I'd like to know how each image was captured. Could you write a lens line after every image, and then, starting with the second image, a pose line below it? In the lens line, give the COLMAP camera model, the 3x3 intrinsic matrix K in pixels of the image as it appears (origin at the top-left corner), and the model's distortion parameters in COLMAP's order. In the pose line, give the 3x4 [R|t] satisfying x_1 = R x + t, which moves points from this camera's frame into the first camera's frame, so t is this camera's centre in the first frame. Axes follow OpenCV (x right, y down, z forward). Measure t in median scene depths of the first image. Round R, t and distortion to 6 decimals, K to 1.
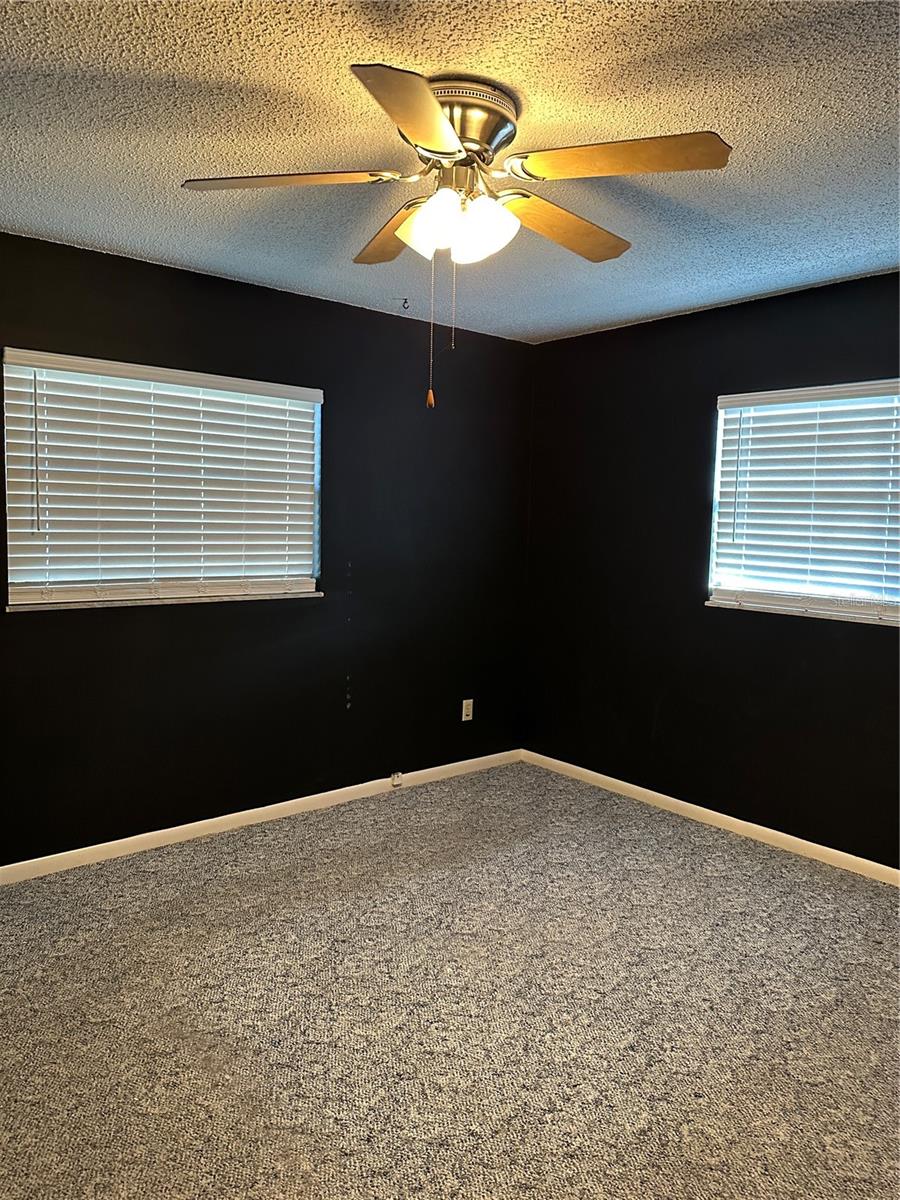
lens RADIAL K [[846.7, 0, 450.8], [0, 846.7, 591.5], [0, 0, 1]] dist [-0.009186, -0.009626]
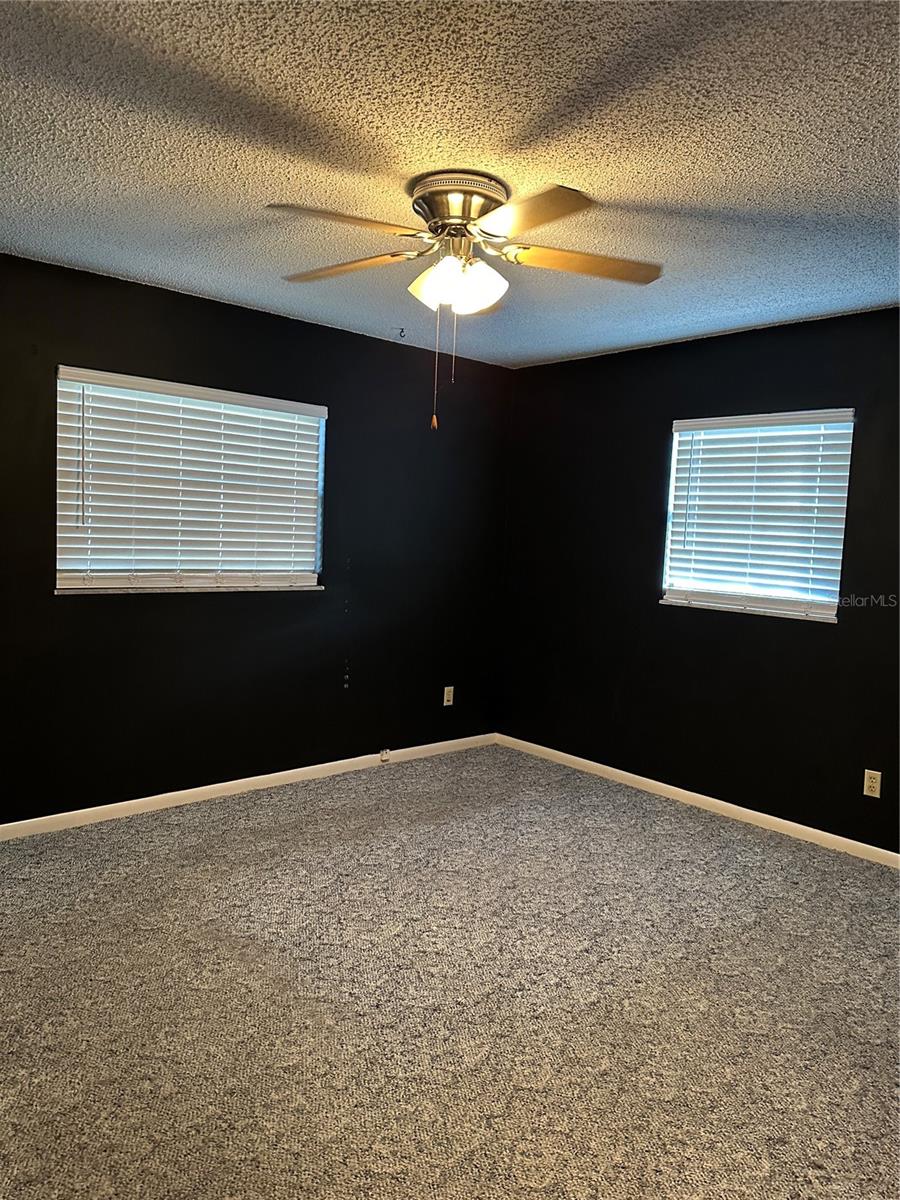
lens RADIAL K [[833.1, 0, 450.0], [0, 833.1, 600.0], [0, 0, 1]] dist [0.009262, -0.025550]
pose [[0.999367, 0.017171, 0.031152, -0.022496], [-0.017136, 0.999852, -0.001391, 0.023789], [-0.031171, 0.000857, 0.999514, -0.152505]]
